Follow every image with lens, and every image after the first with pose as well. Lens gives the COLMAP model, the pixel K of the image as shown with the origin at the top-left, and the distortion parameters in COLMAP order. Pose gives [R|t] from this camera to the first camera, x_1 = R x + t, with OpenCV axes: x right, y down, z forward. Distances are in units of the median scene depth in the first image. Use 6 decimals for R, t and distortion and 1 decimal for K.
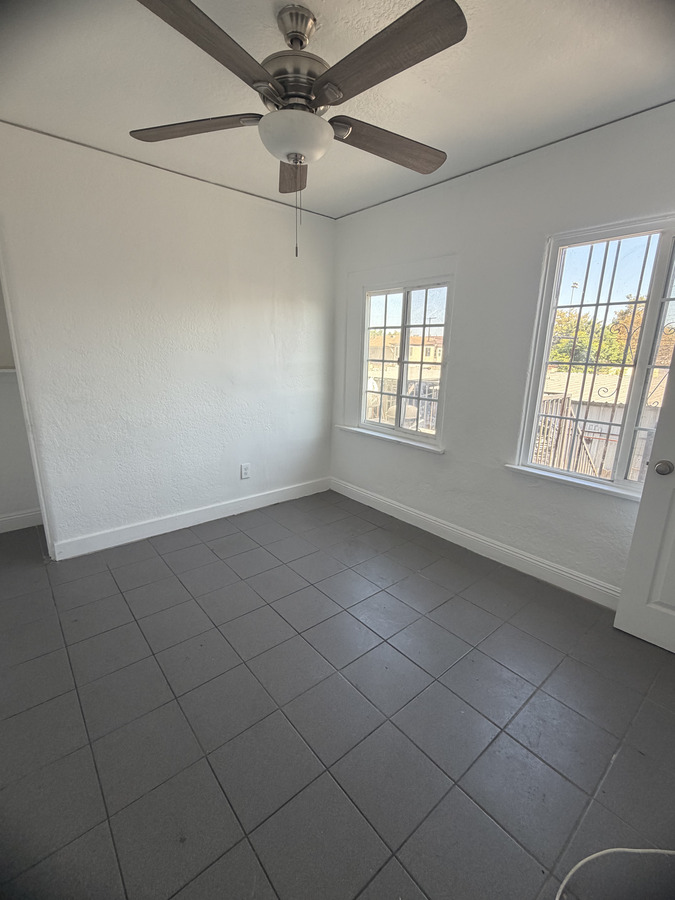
lens RADIAL K [[397.8, 0, 334.8], [0, 397.8, 449.0], [0, 0, 1]] dist [0.001510, 0.000189]
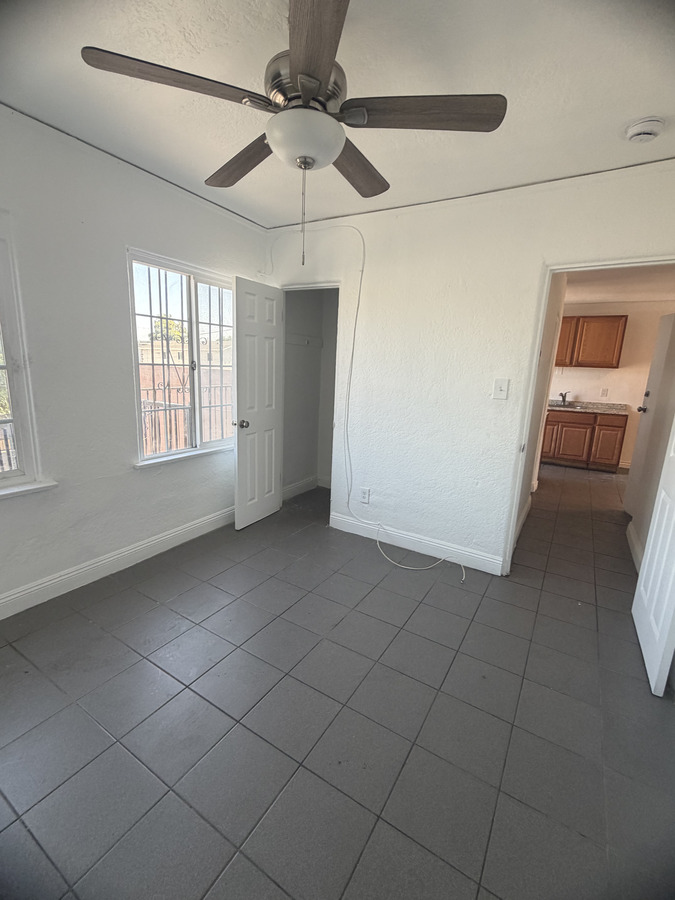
lens RADIAL K [[397.8, 0, 334.8], [0, 397.8, 449.0], [0, 0, 1]] dist [0.001510, 0.000189]
pose [[-0.313097, -0.228589, 0.921801, -0.795255], [0.184644, 0.937430, 0.295180, -0.248846], [-0.931599, 0.262625, -0.251299, 0.937826]]
